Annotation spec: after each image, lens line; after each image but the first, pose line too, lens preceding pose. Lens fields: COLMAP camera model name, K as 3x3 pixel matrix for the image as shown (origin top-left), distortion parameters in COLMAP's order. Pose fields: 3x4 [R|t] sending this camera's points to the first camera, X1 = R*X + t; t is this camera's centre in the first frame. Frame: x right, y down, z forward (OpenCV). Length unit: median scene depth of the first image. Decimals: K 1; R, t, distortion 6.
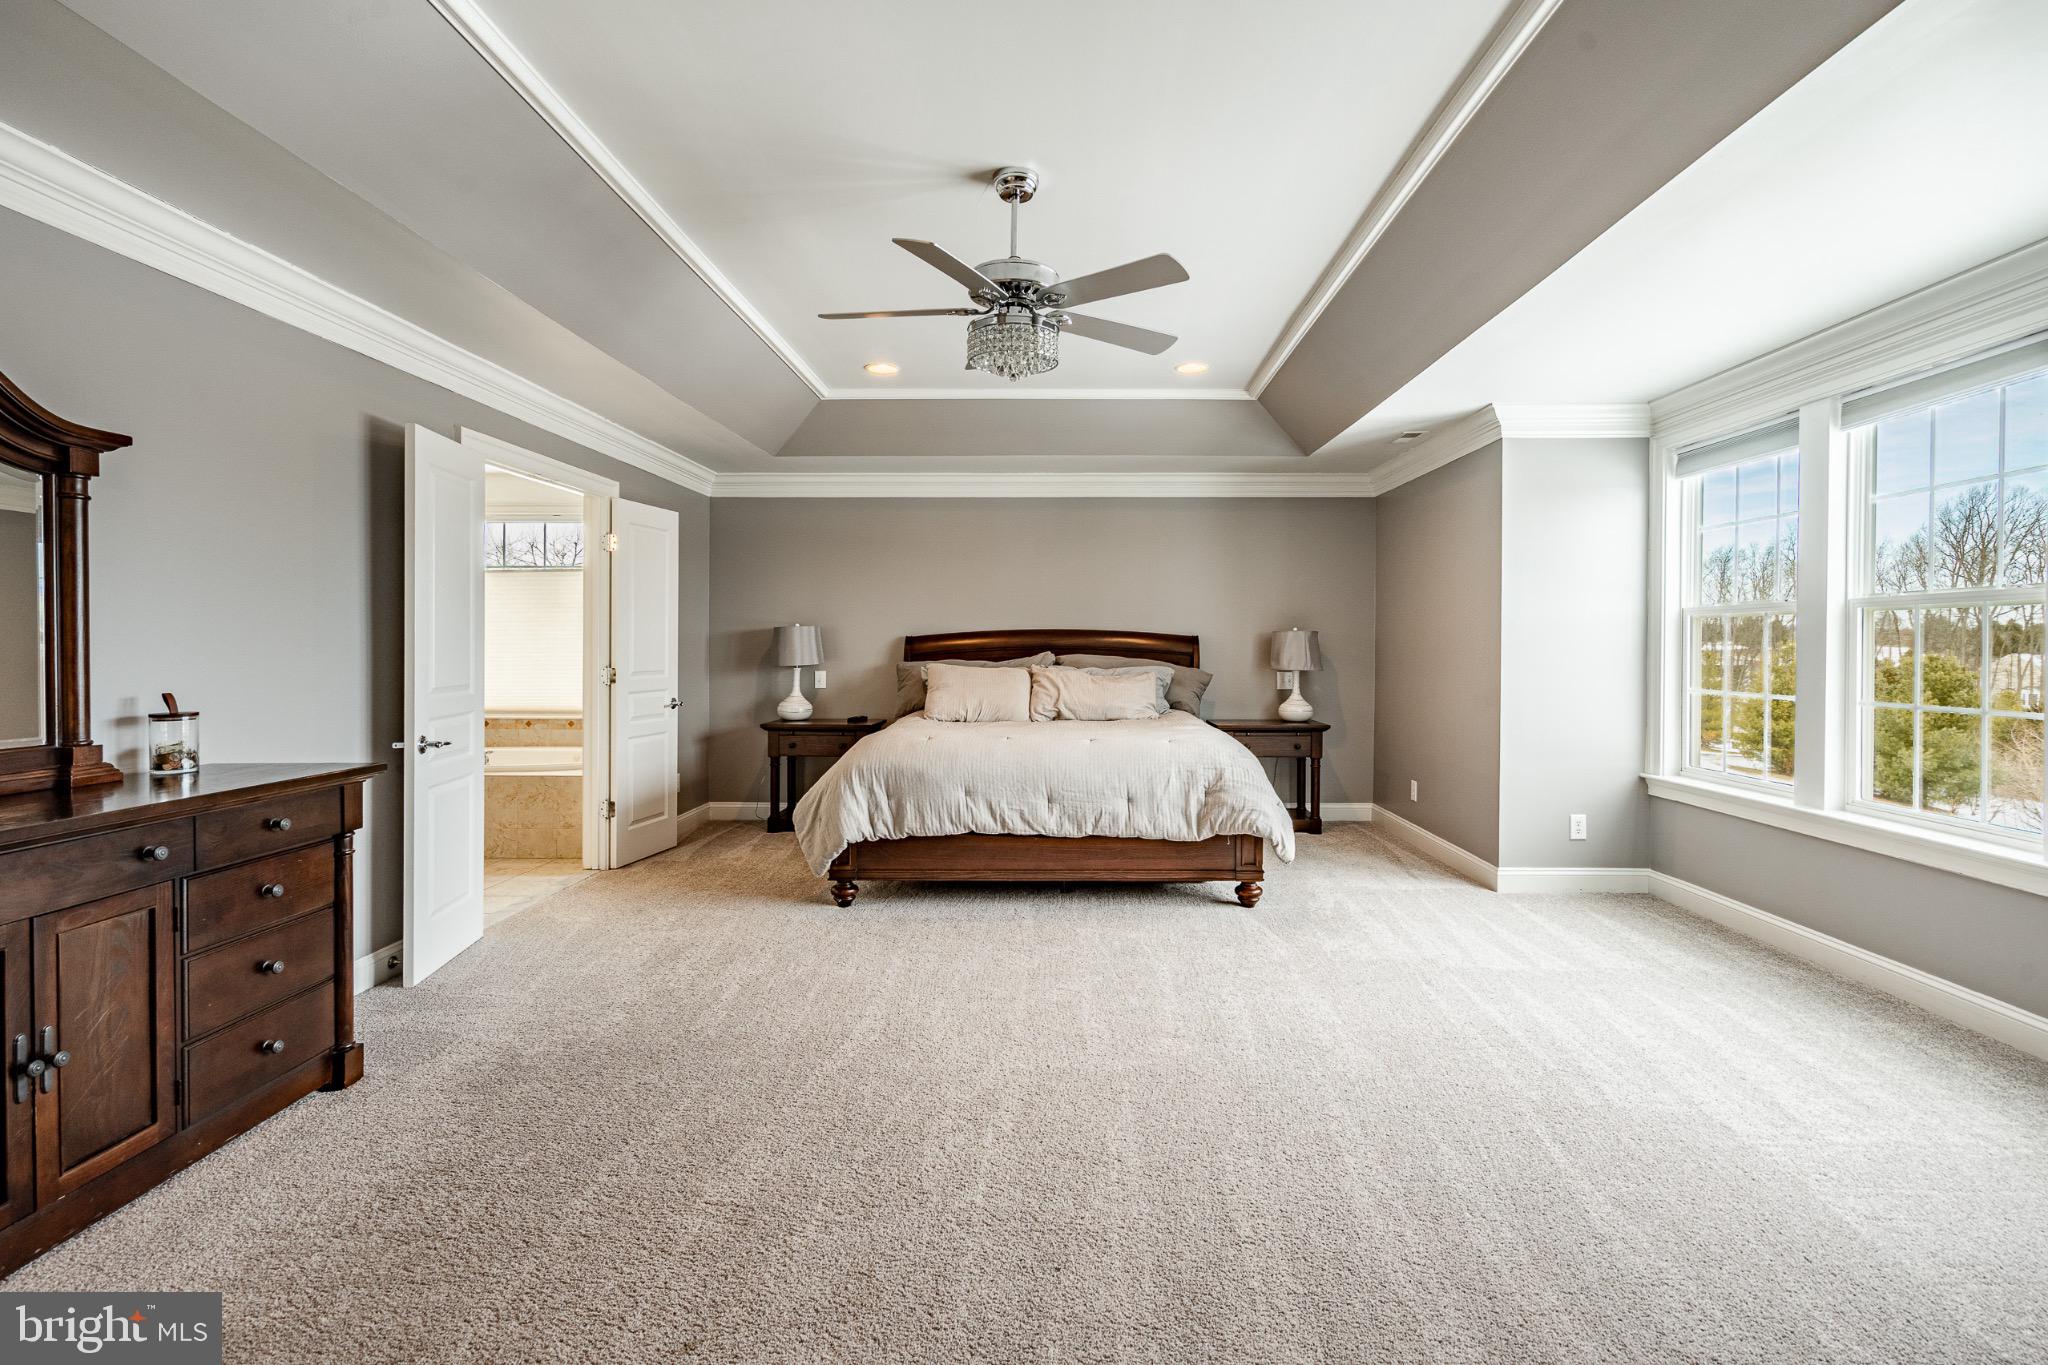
lens RADIAL K [[973.0, 0, 1050.9], [0, 973.0, 651.3], [0, 0, 1]] dist [-0.001882, 0.002513]
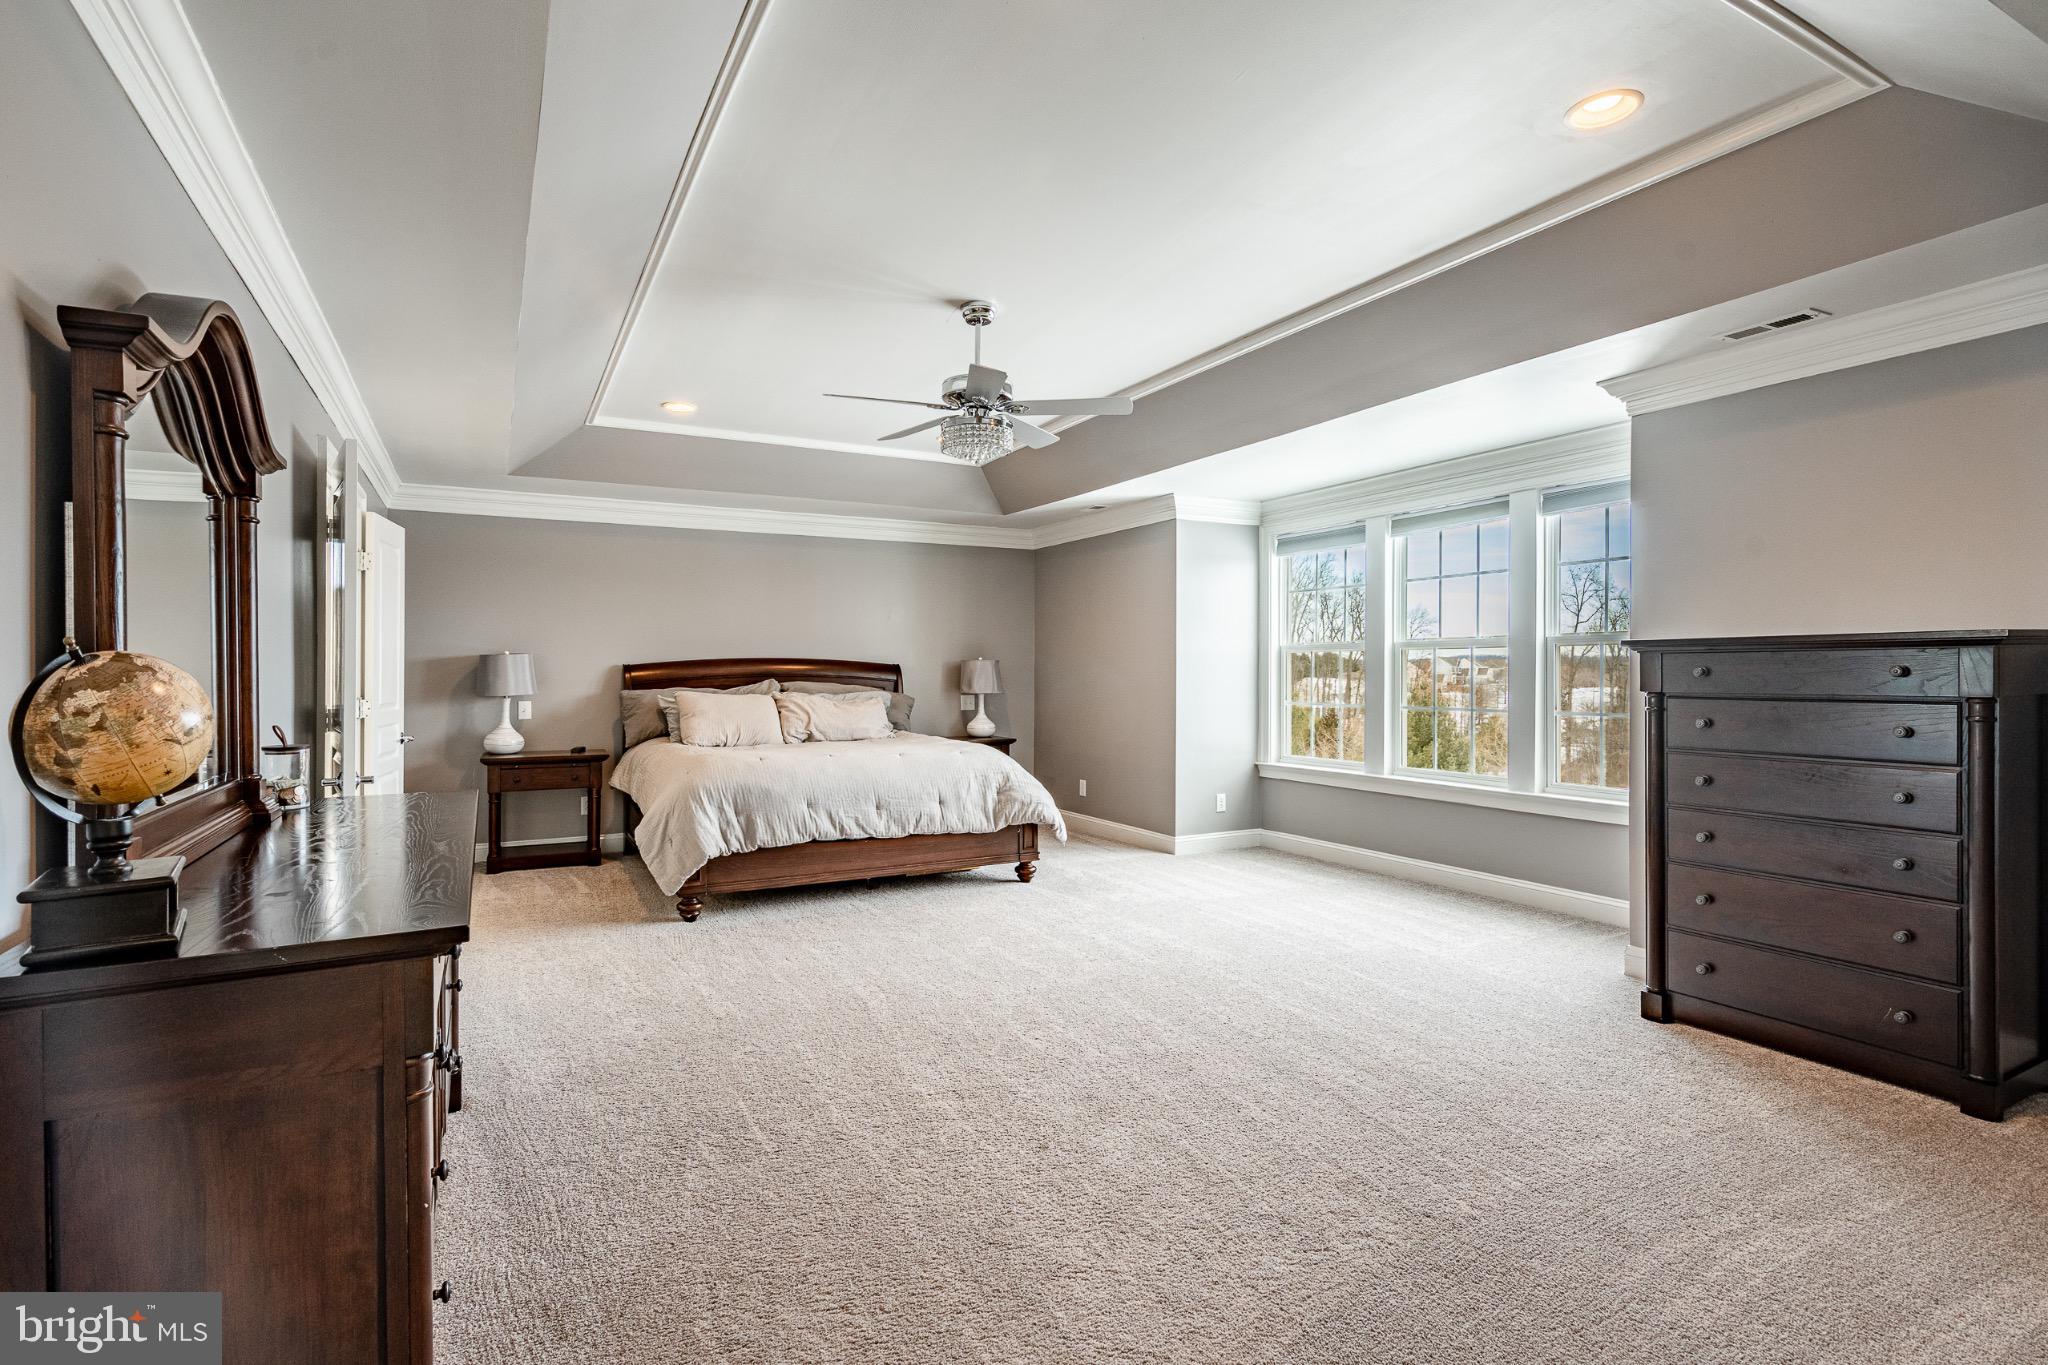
lens RADIAL K [[973.0, 0, 1039.0], [0, 973.0, 671.1], [0, 0, 1]] dist [-0.001882, 0.002513]
pose [[0.878732, -0.002286, 0.477309, -0.378140], [0.006217, 0.999959, -0.006657, 0.000653], [-0.477274, 0.008818, 0.878710, -0.105131]]
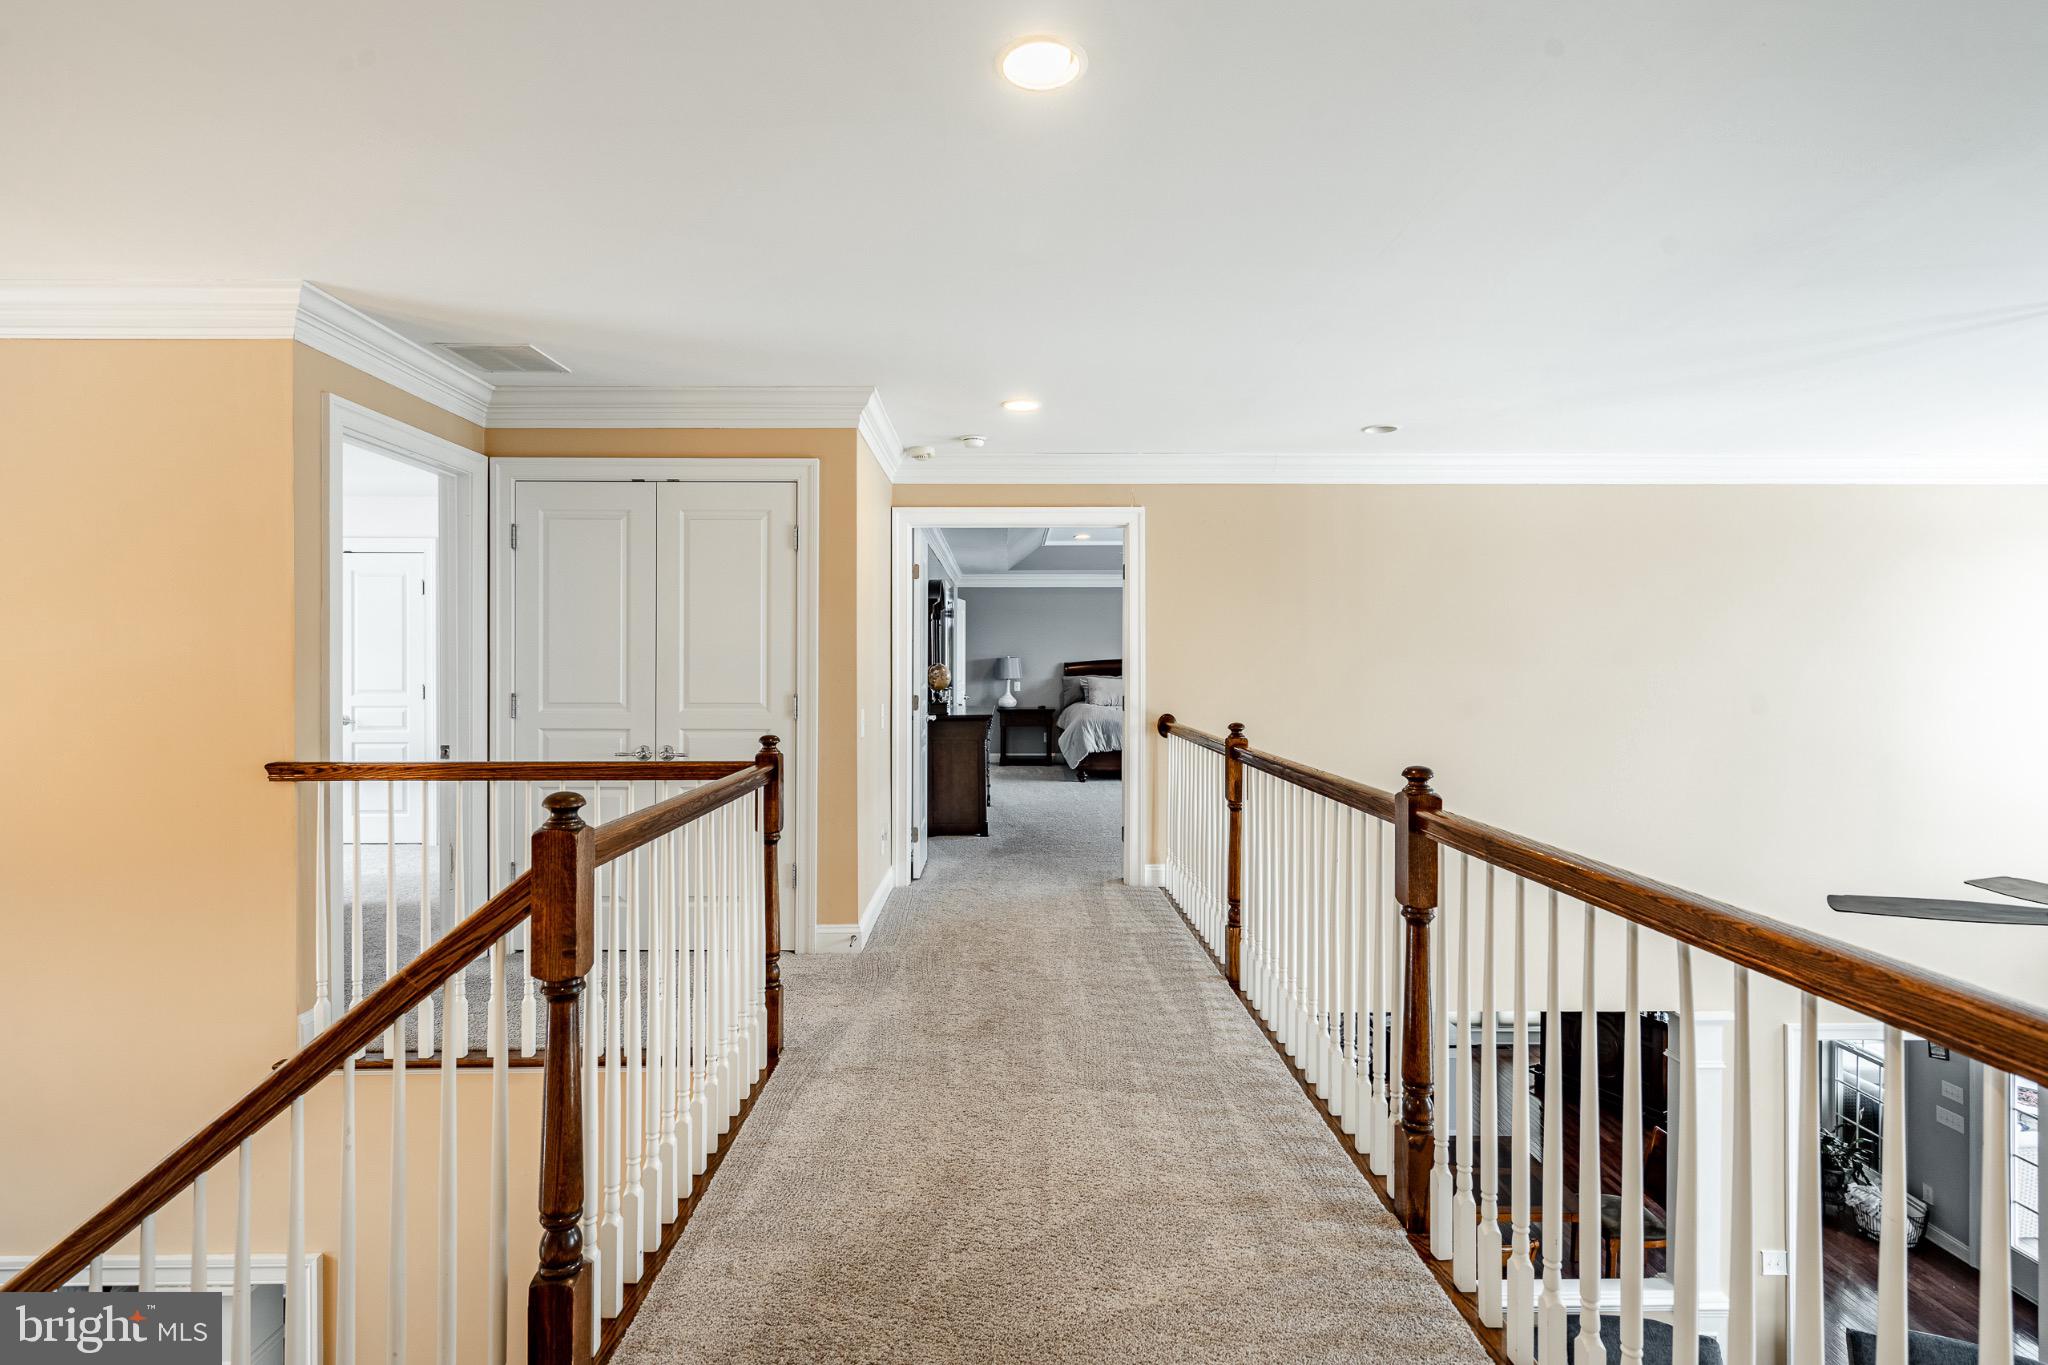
lens RADIAL K [[954.1, 0, 1021.5], [0, 954.1, 672.6], [0, 0, 1]] dist [-0.001114, -0.000099]
pose [[0.999981, -0.005950, -0.001273, -0.343792], [0.005942, 0.999965, -0.005947, 0.020635], [0.001308, 0.005940, 0.999982, -1.175987]]
